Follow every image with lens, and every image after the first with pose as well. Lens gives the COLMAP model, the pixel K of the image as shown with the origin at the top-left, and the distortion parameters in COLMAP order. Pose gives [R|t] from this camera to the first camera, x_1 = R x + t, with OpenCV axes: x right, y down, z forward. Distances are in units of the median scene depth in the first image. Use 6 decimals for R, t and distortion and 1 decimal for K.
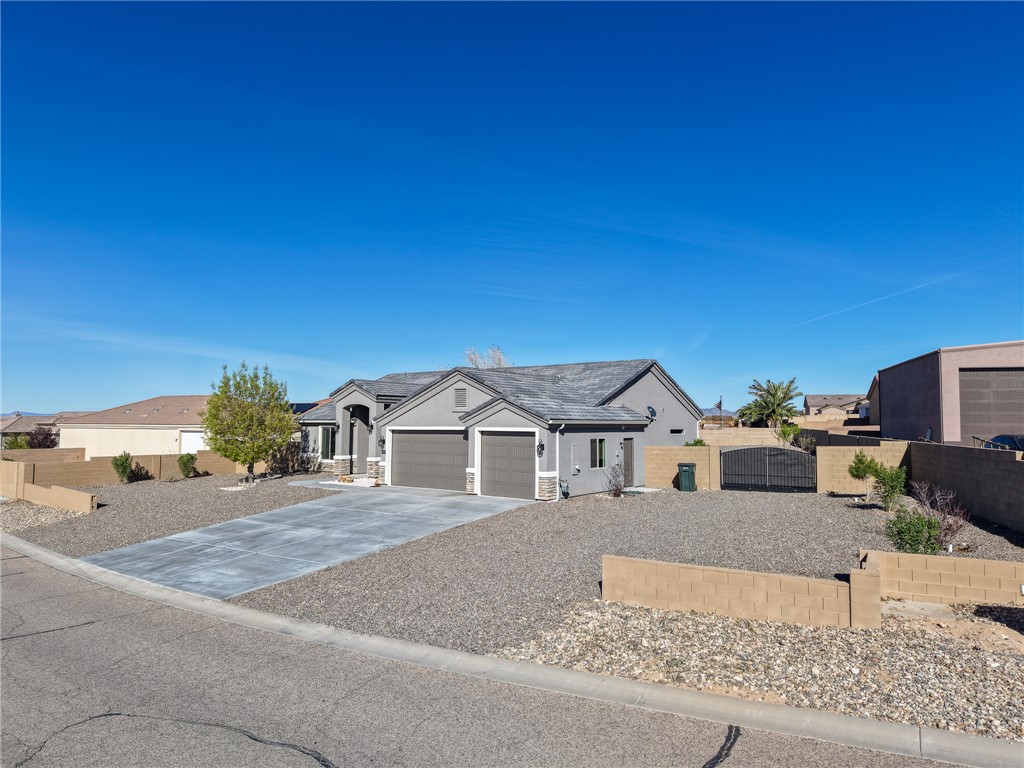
lens RADIAL K [[701.3, 0, 512.0], [0, 701.3, 384.0], [0, 0, 1]] dist [0.024446, -0.001721]
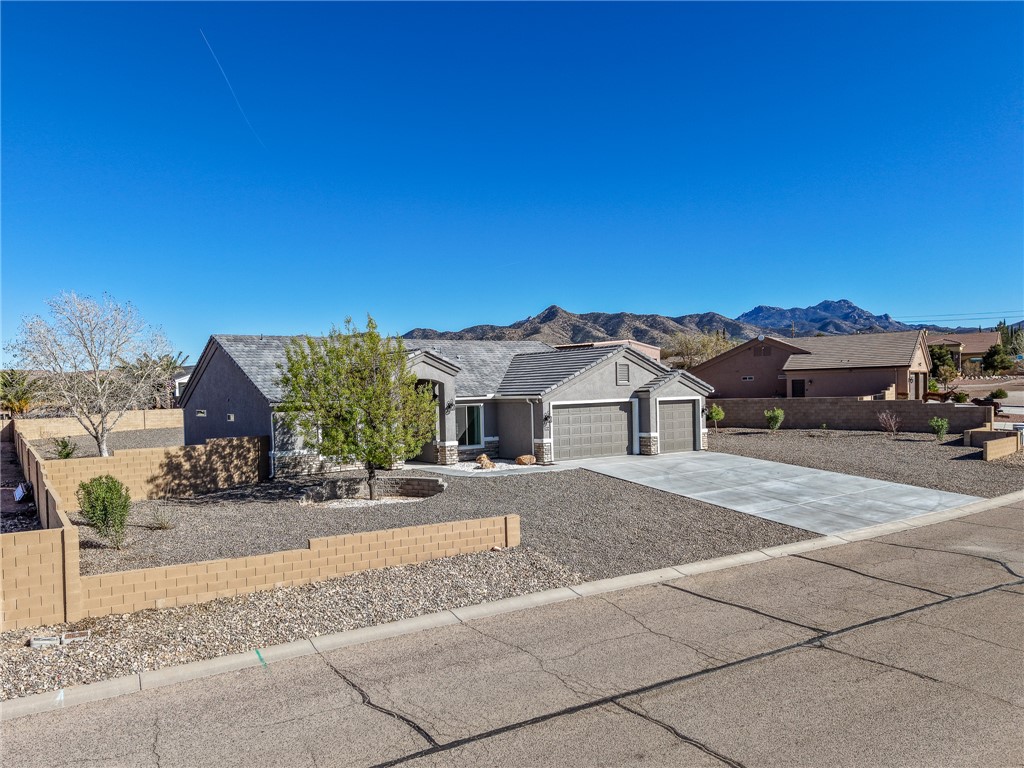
lens RADIAL K [[754.4, 0, 480.8], [0, 754.4, 386.3], [0, 0, 1]] dist [0.034724, -0.001315]
pose [[0.309236, -0.007582, 0.950955, -1.099932], [-0.023867, 0.999591, 0.015731, 0.023629], [-0.950686, -0.027561, 0.308929, 0.718015]]
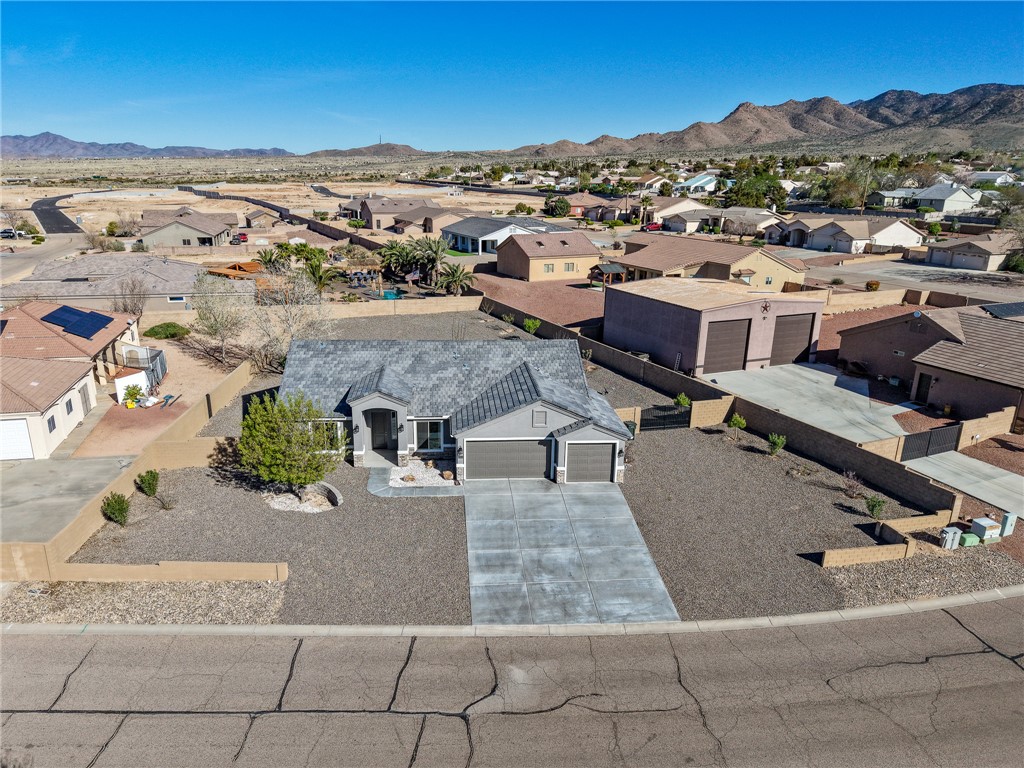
lens RADIAL K [[731.3, 0, 505.0], [0, 731.3, 420.2], [0, 0, 1]] dist [0.097793, -0.126955]
pose [[0.738160, -0.206222, 0.642334, -0.897446], [-0.048460, 0.933465, 0.355380, -0.413215], [-0.672883, -0.293455, 0.679052, 0.055806]]
